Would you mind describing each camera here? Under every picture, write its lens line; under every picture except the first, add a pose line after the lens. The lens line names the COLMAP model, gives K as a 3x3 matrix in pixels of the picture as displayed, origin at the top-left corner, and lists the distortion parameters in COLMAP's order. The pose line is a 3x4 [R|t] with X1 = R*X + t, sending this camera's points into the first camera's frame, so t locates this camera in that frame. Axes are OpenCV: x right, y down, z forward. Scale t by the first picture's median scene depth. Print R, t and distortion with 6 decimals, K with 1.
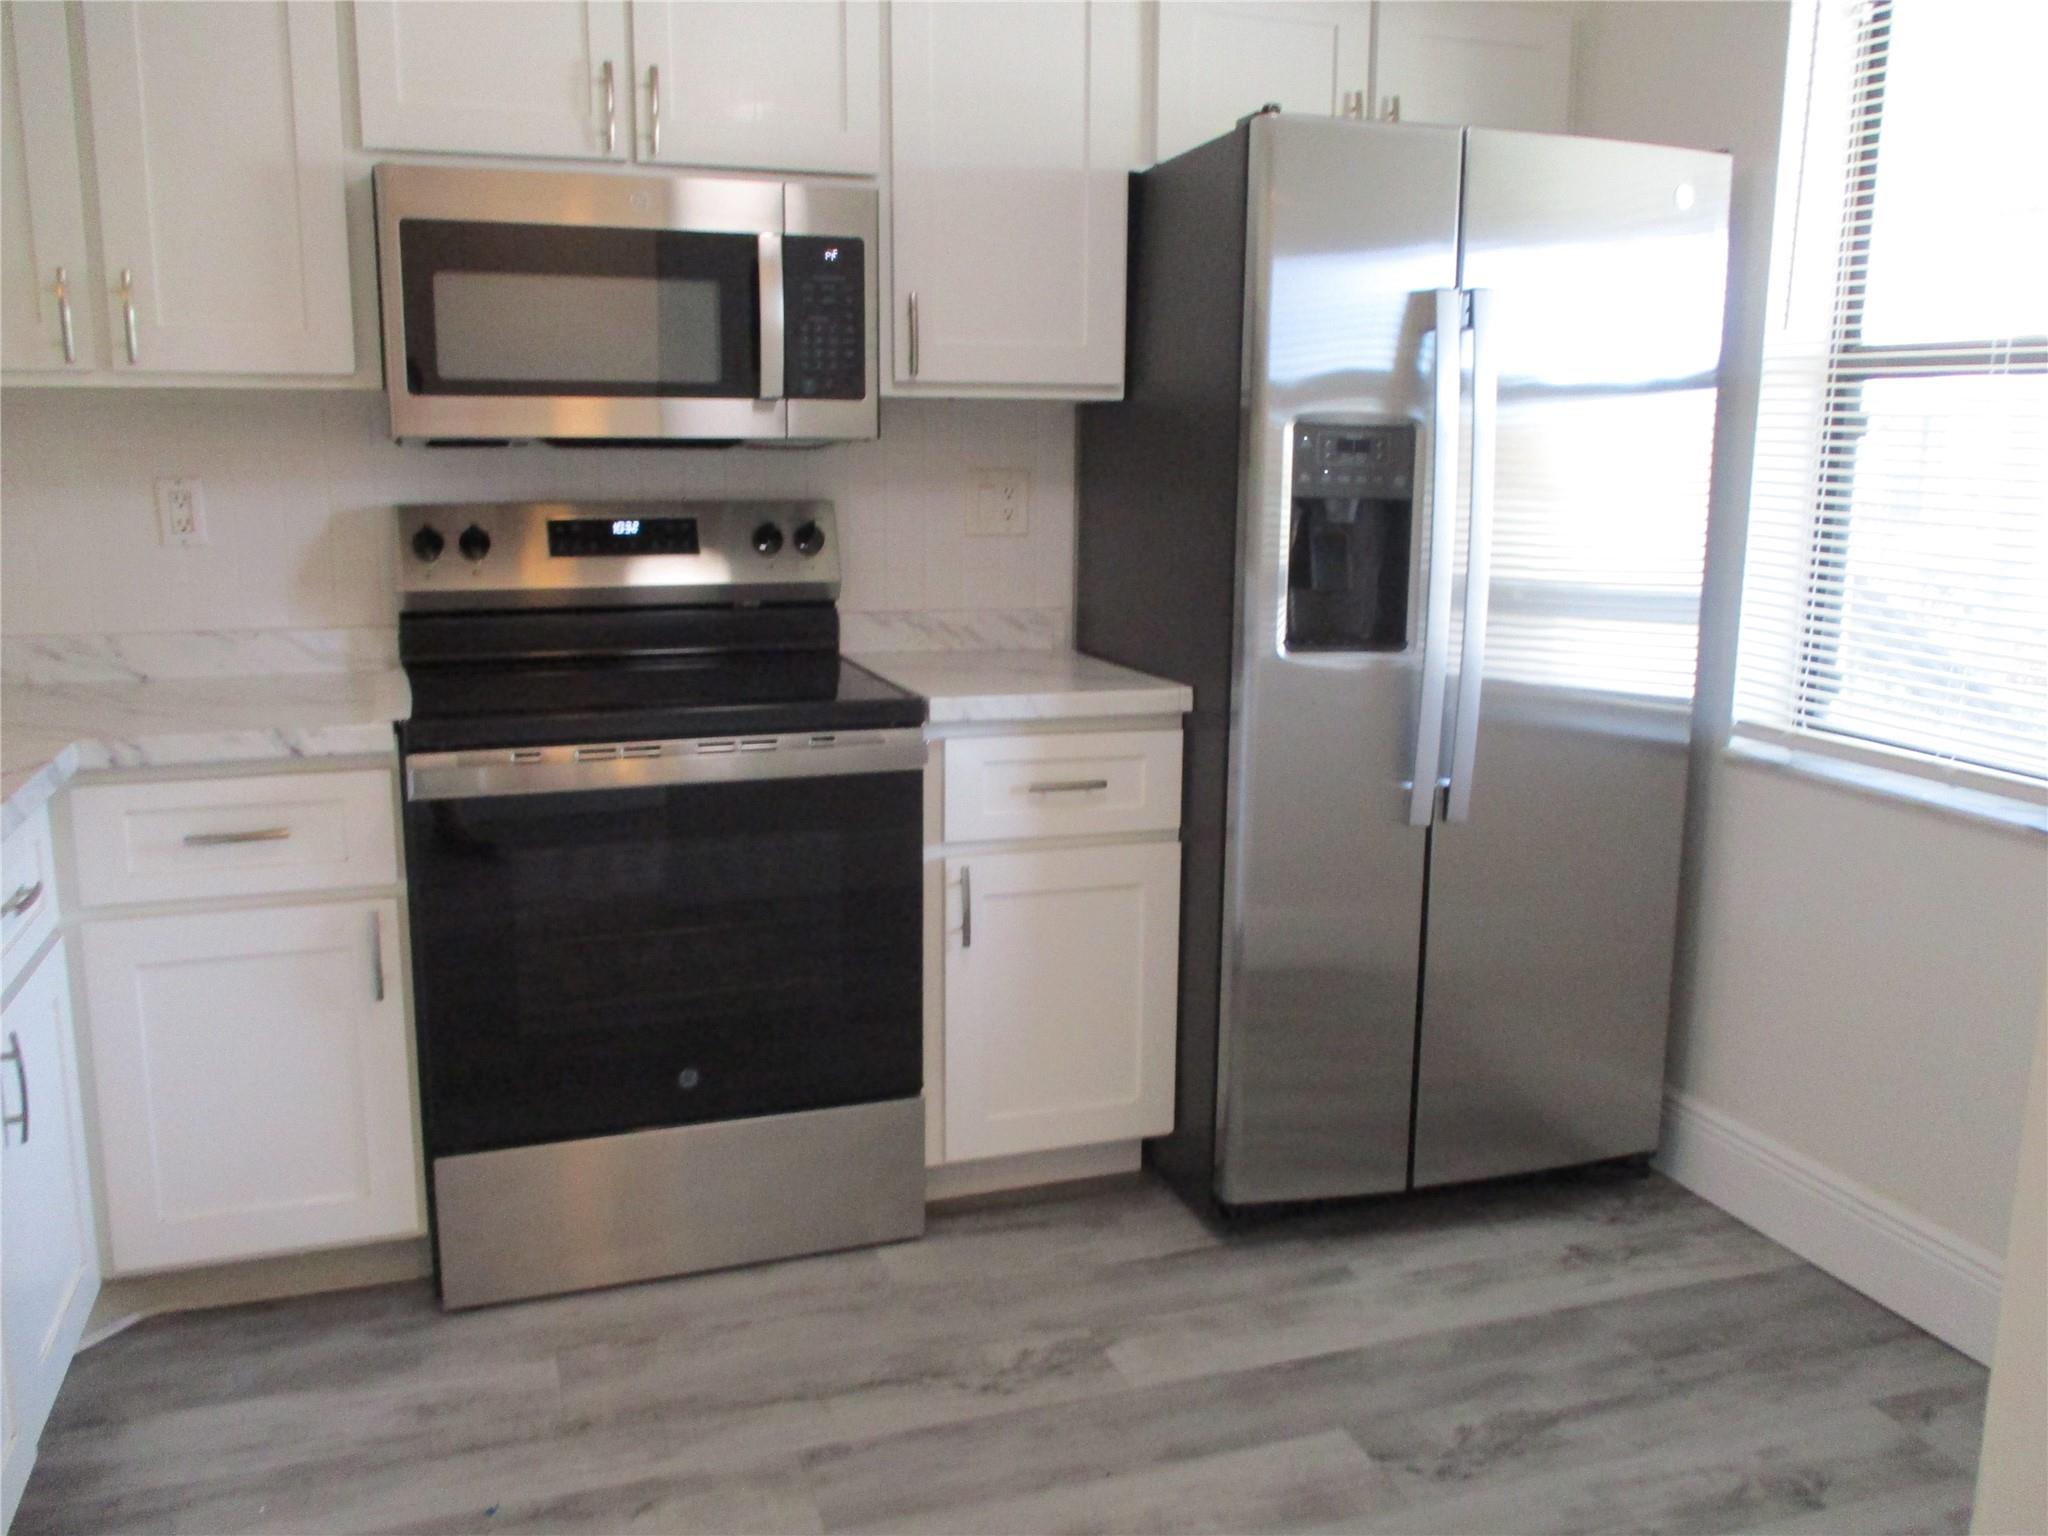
lens RADIAL K [[1708.0, 0, 1025.2], [0, 1708.0, 755.2], [0, 0, 1]] dist [-0.028801, 0.007823]
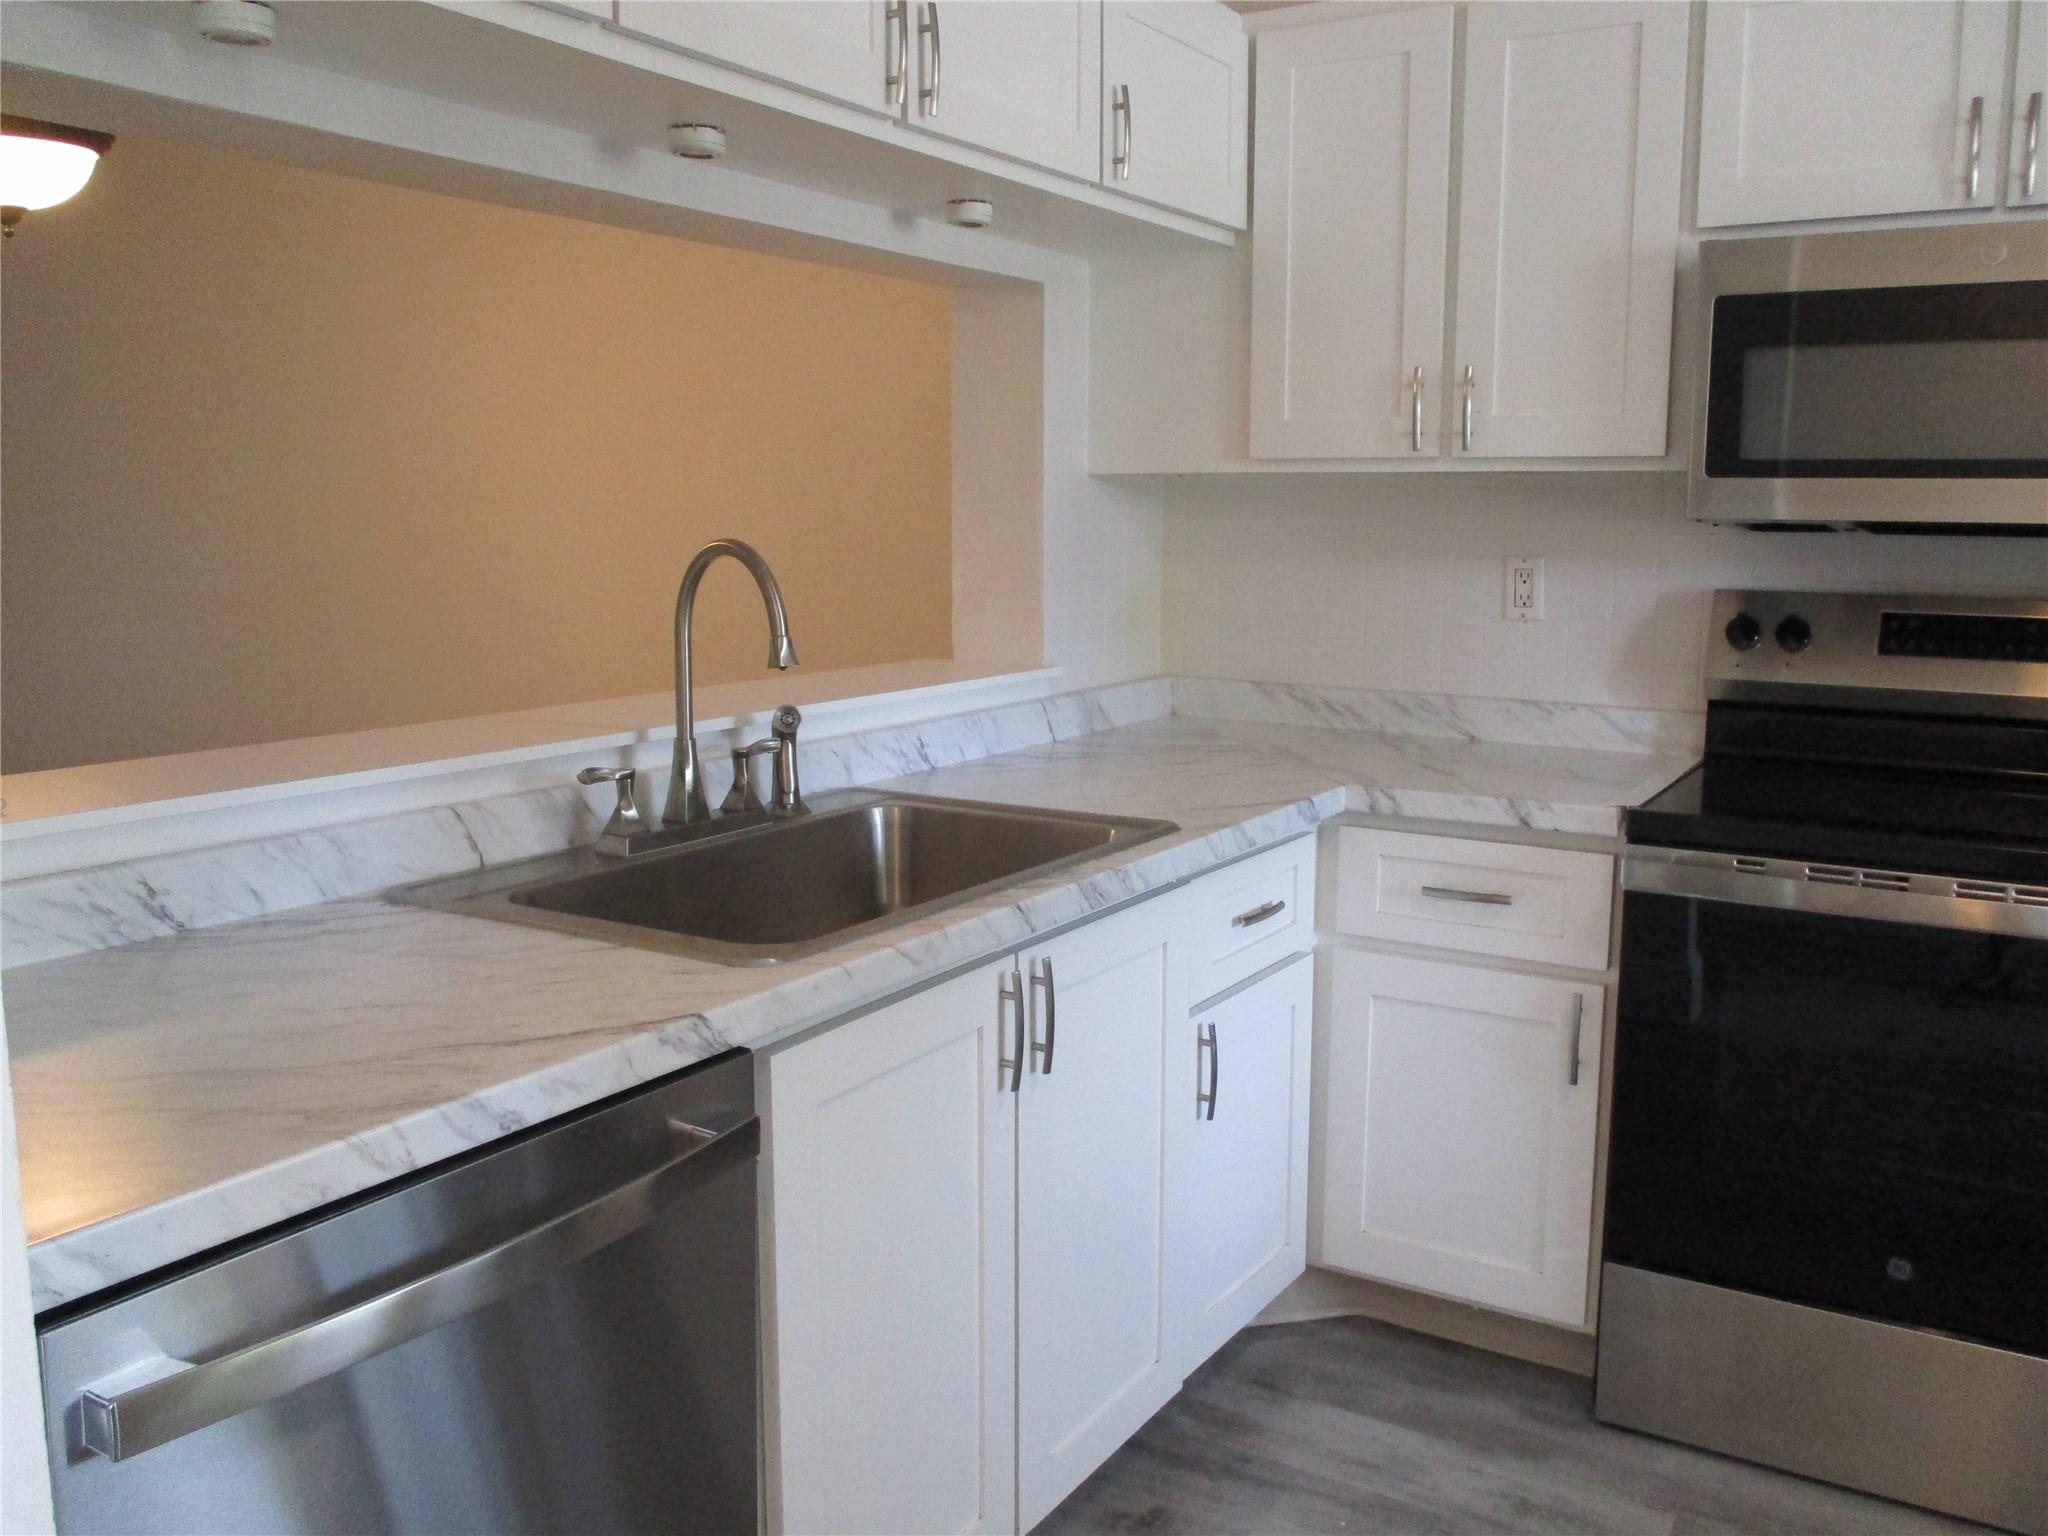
lens RADIAL K [[1708.0, 0, 1039.4], [0, 1708.0, 754.2], [0, 0, 1]] dist [-0.028801, 0.007823]
pose [[0.627677, 0.111271, -0.770481, 0.159111], [-0.147489, 0.988804, 0.022648, -0.021319], [0.764375, 0.099422, 0.637061, 0.106826]]
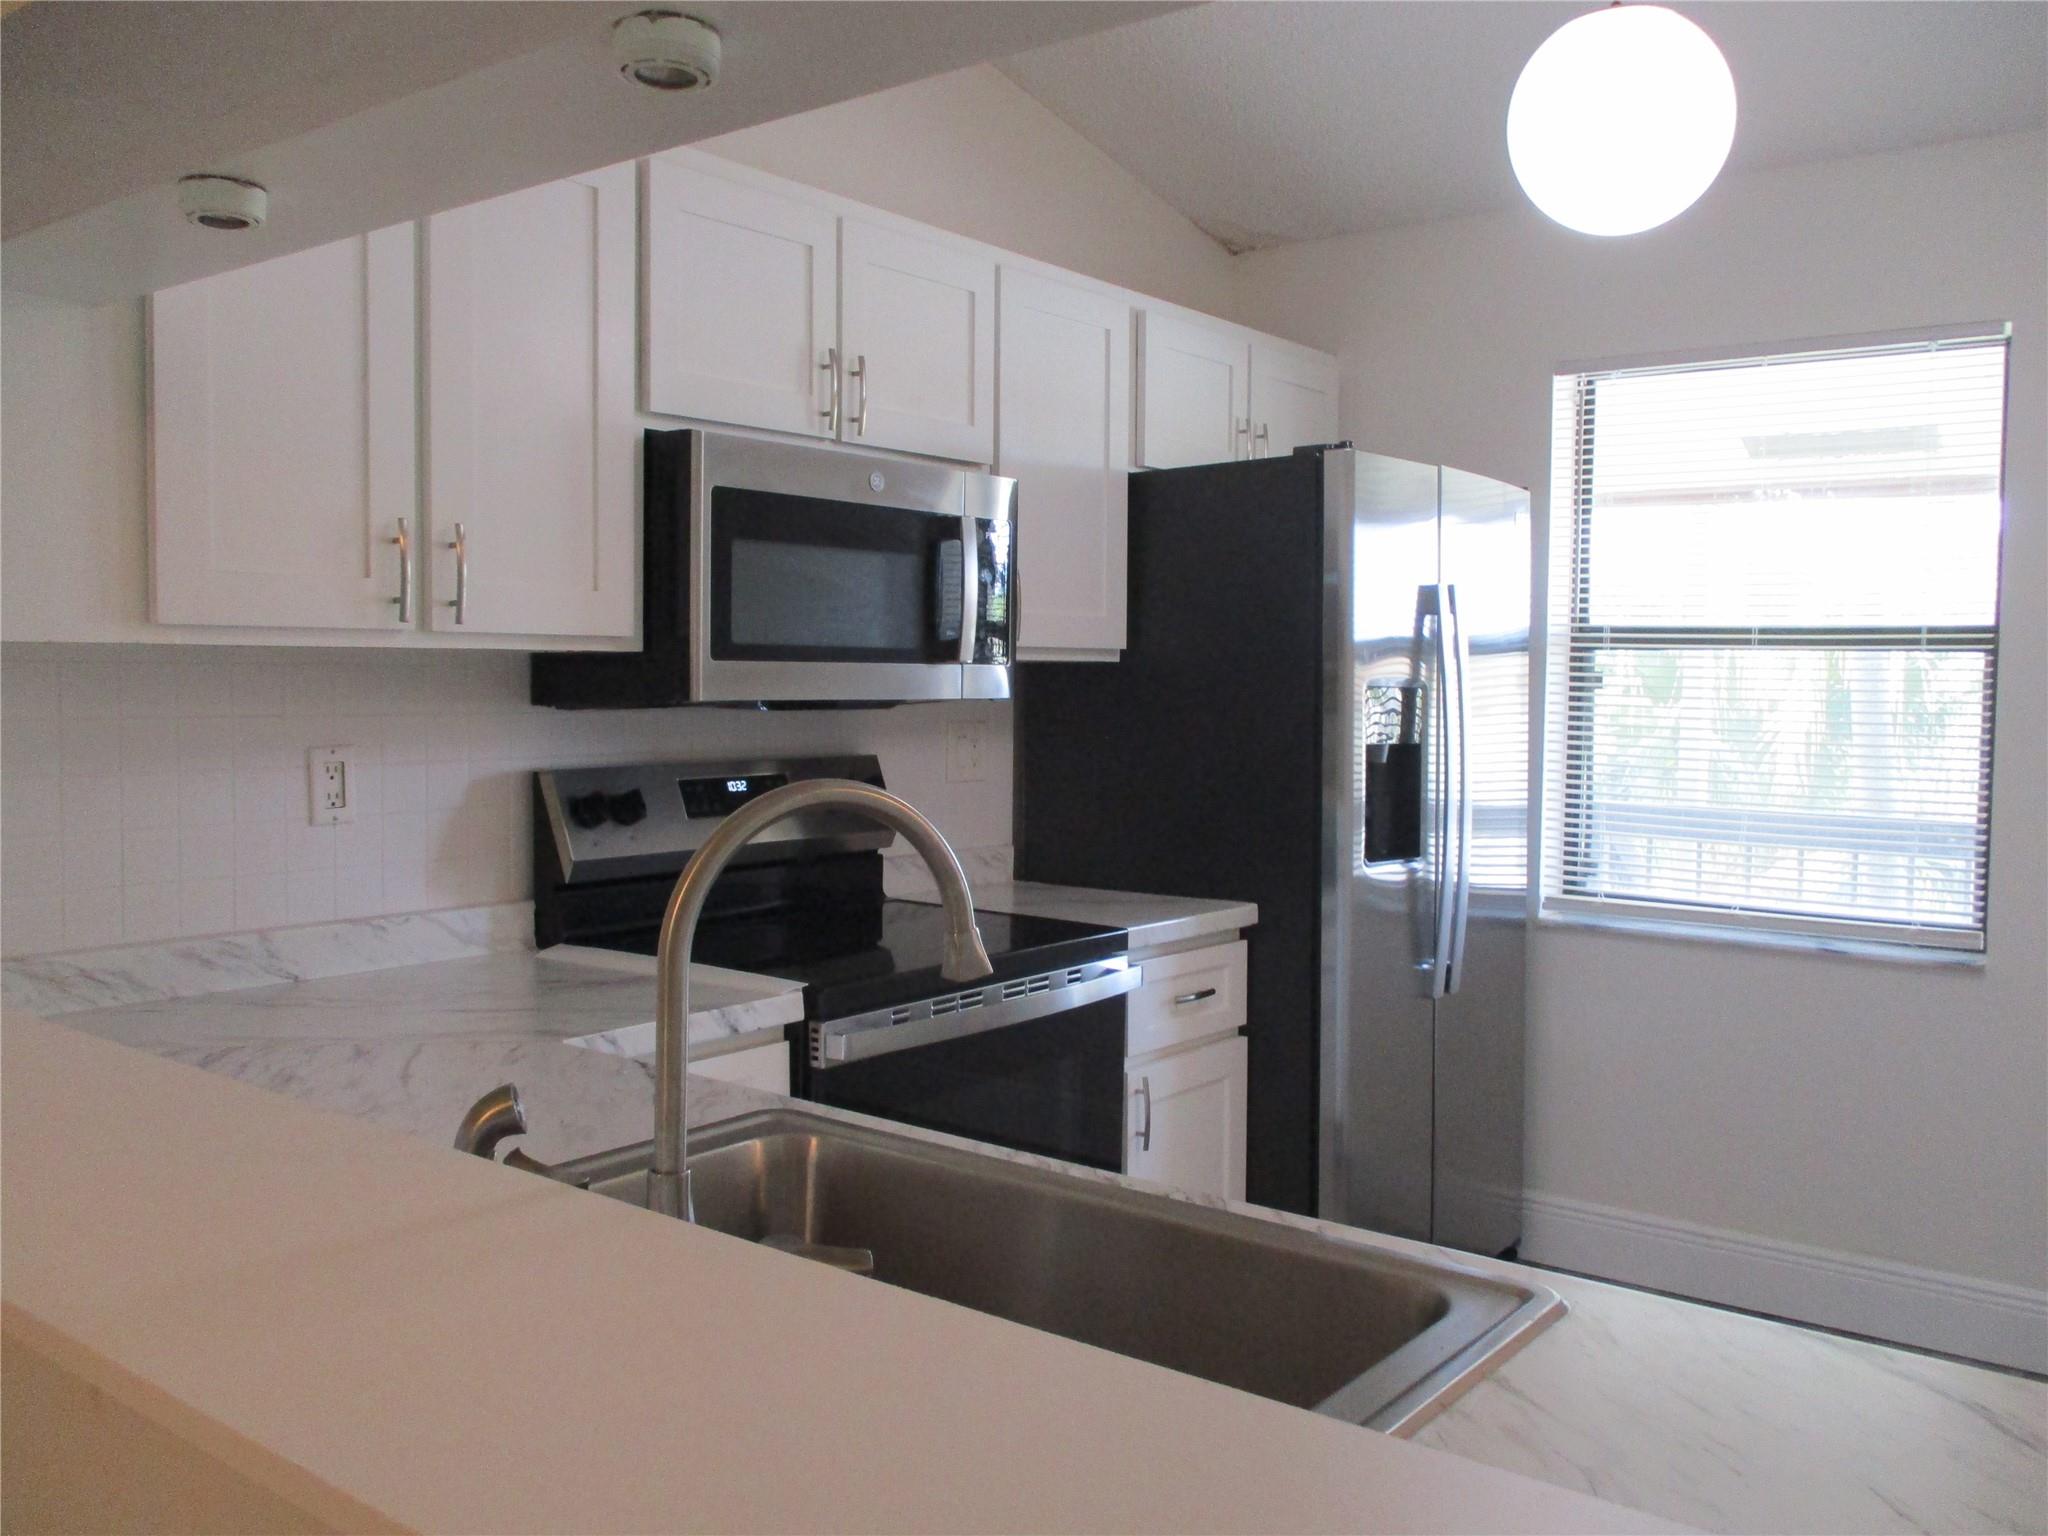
lens RADIAL K [[1708.0, 0, 944.8], [0, 1708.0, 735.8], [0, 0, 1]] dist [-0.028801, 0.007823]
pose [[0.850033, -0.019892, 0.526354, -0.753059], [0.097635, 0.987920, -0.120340, -0.034818], [-0.517602, 0.153684, 0.841706, 0.101873]]
